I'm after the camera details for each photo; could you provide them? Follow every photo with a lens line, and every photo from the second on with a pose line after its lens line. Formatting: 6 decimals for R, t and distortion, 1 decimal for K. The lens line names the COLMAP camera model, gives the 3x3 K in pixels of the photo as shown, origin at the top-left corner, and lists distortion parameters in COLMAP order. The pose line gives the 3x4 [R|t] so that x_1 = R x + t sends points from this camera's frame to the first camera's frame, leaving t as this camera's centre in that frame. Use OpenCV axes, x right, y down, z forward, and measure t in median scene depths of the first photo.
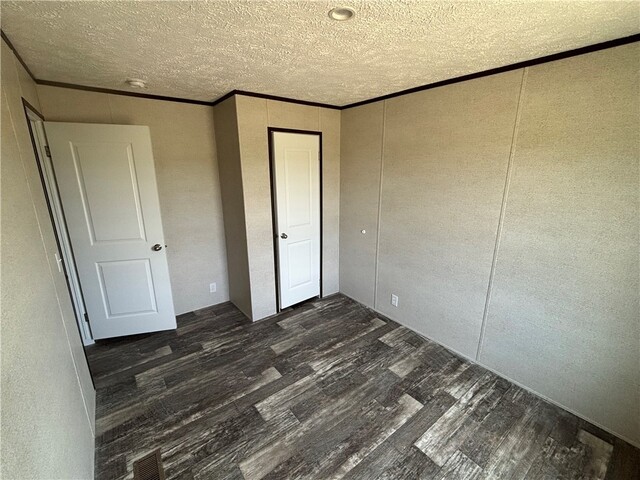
lens RADIAL K [[282.4, 0, 320.9], [0, 282.4, 236.5], [0, 0, 1]] dist [0.010650, -0.000235]
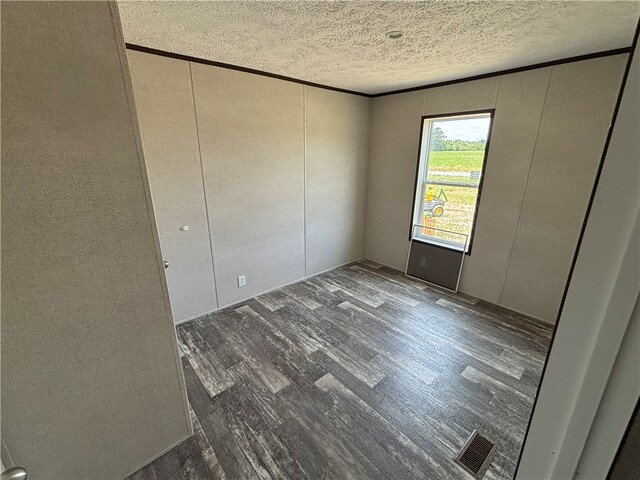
lens RADIAL K [[282.4, 0, 320.9], [0, 282.4, 236.5], [0, 0, 1]] dist [0.010650, -0.000235]
pose [[-0.064312, -0.280378, 0.957733, -0.978016], [0.242287, 0.926617, 0.287538, -0.204237], [-0.968071, 0.250538, 0.008339, 0.994211]]
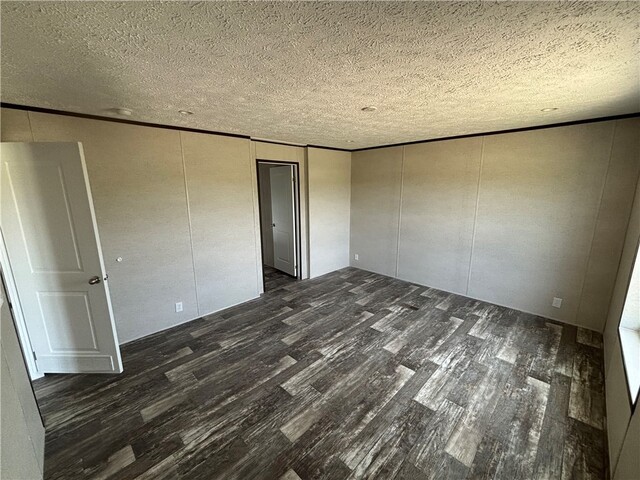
lens RADIAL K [[261.6, 0, 320.0], [0, 261.6, 240.0], [0, 0, 1]] dist [-0.001189, -0.000110]
pose [[0.992259, -0.034825, 0.119199, -0.172185], [0.039413, 0.998562, -0.036352, 0.032201], [-0.117761, 0.040769, 0.992205, -0.127014]]
